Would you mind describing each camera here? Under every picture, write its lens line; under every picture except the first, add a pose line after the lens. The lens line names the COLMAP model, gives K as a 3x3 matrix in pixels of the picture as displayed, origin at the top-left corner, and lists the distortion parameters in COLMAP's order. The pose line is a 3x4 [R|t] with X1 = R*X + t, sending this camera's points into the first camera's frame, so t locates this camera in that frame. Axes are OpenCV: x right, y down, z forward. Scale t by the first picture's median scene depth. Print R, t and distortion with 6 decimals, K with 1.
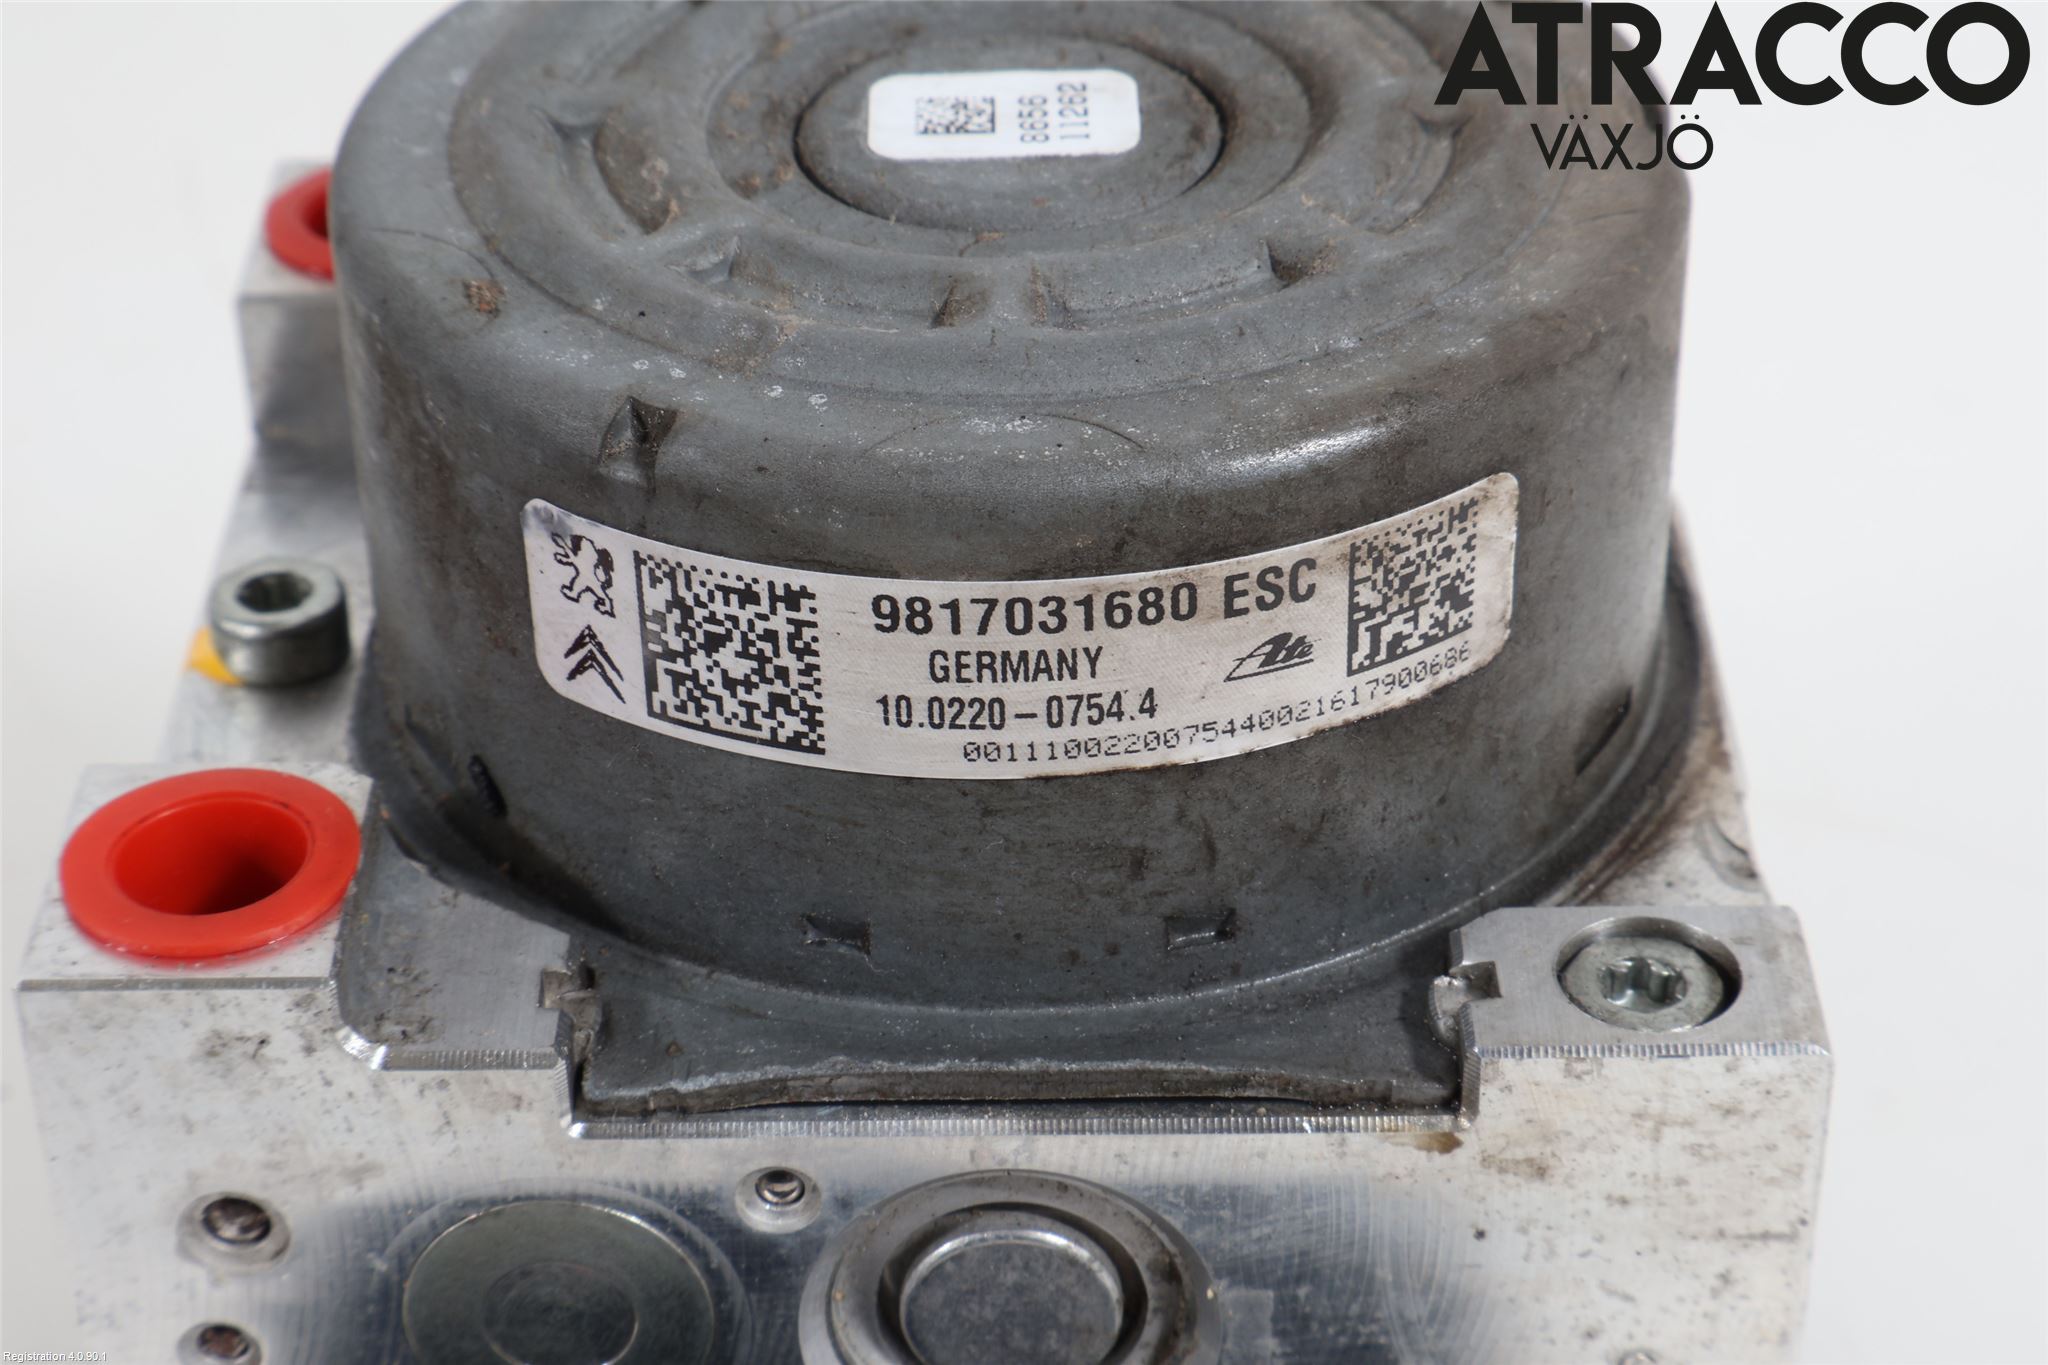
lens RADIAL K [[4261.3, 0, 1023.7], [0, 4261.3, 679.4], [0, 0, 1]] dist [0.004556, 0.000000]
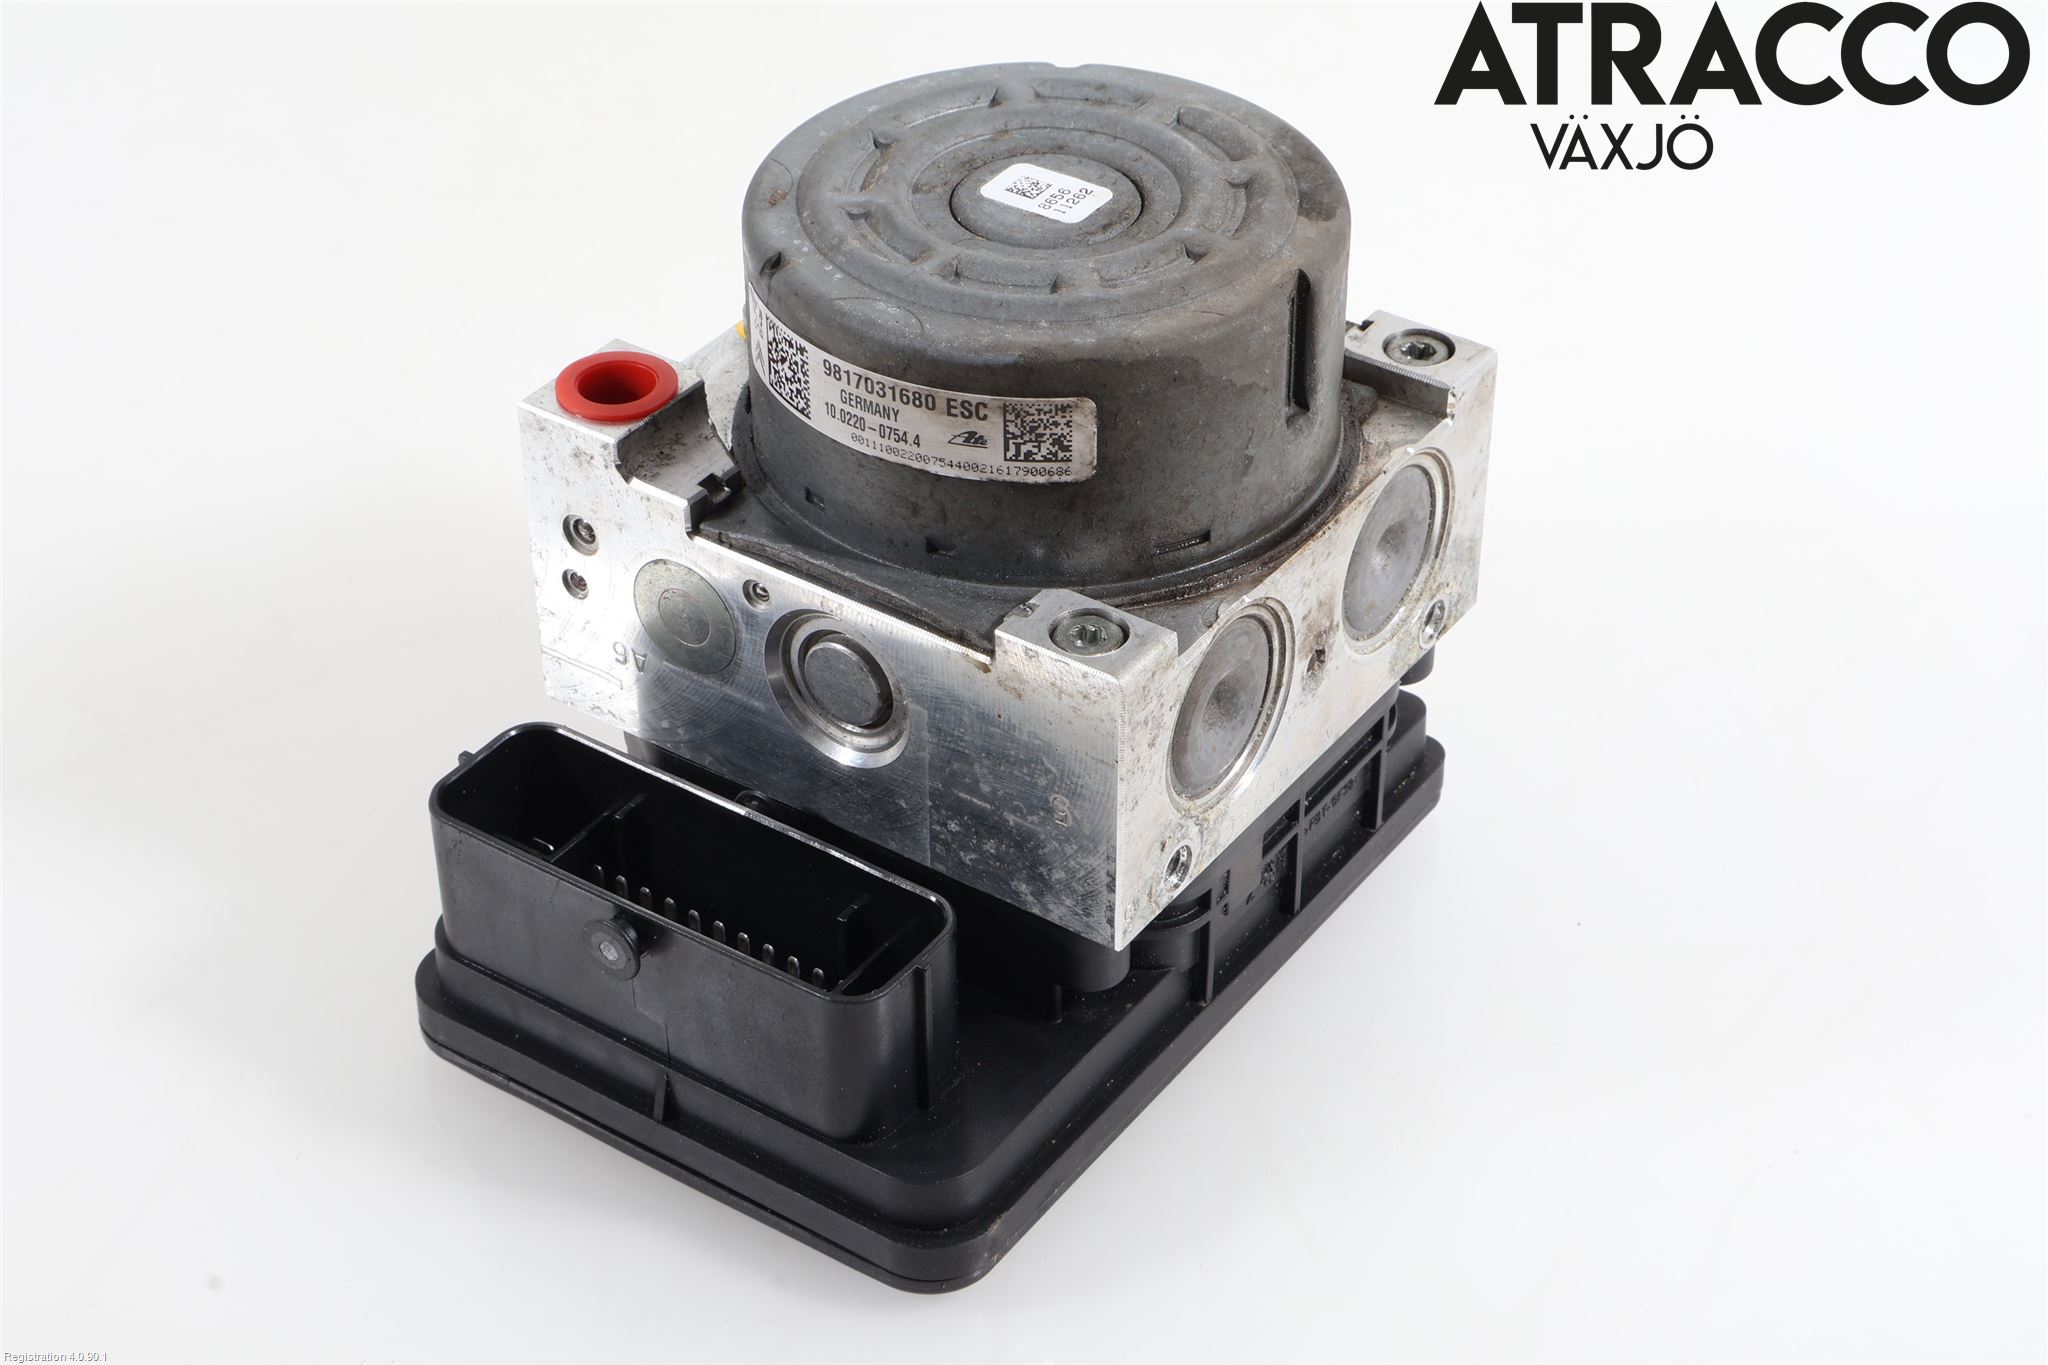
lens RADIAL K [[3690.2, 0, 1023.7], [0, 3690.2, 684.5], [0, 0, 1]] dist [0.011196, 0.000000]
pose [[0.825971, 0.350943, -0.441148, 1.023630], [-0.330741, 0.935421, 0.124894, -0.142576], [0.456490, 0.042747, 0.888701, -0.784810]]
